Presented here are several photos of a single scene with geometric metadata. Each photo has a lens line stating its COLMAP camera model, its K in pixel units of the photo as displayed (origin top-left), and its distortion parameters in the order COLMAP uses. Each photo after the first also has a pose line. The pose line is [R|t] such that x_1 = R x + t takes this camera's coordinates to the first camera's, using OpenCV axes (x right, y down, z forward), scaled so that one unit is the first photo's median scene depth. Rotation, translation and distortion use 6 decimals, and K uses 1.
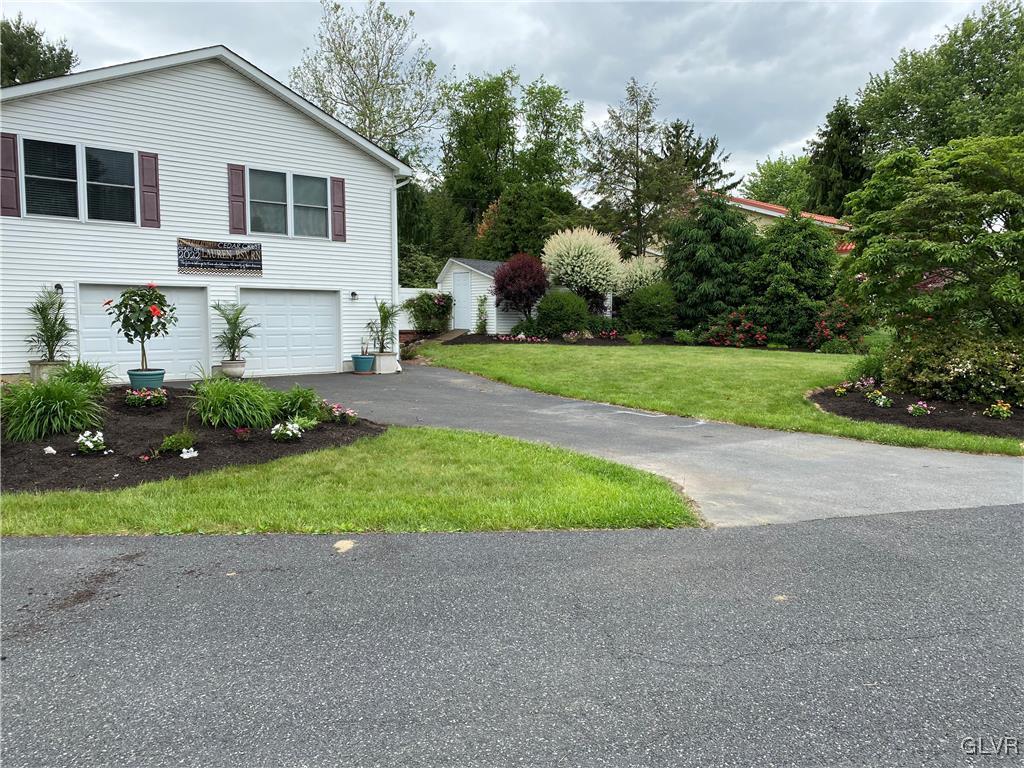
lens RADIAL K [[783.7, 0, 512.0], [0, 783.7, 384.0], [0, 0, 1]] dist [0.101039, -0.150786]
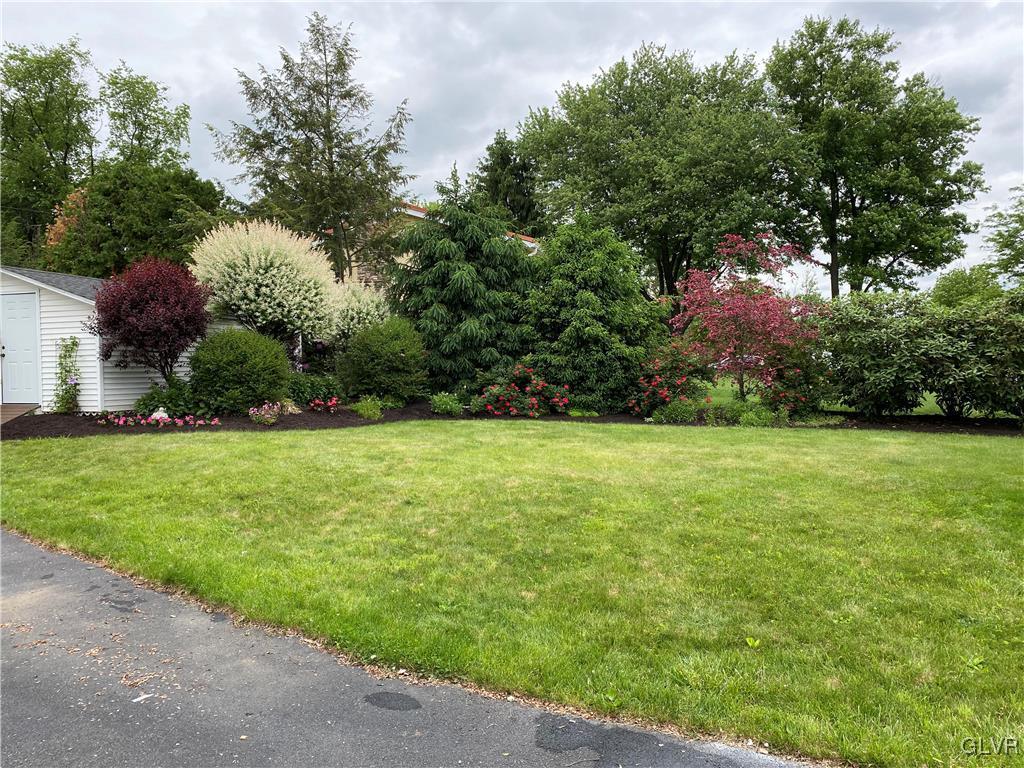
lens RADIAL K [[783.7, 0, 512.0], [0, 783.7, 384.0], [0, 0, 1]] dist [0.101039, -0.150786]
pose [[0.880665, -0.025311, 0.473063, -0.029937], [0.055286, 0.997240, -0.049565, -0.041645], [-0.470503, 0.069804, 0.879633, 0.419334]]
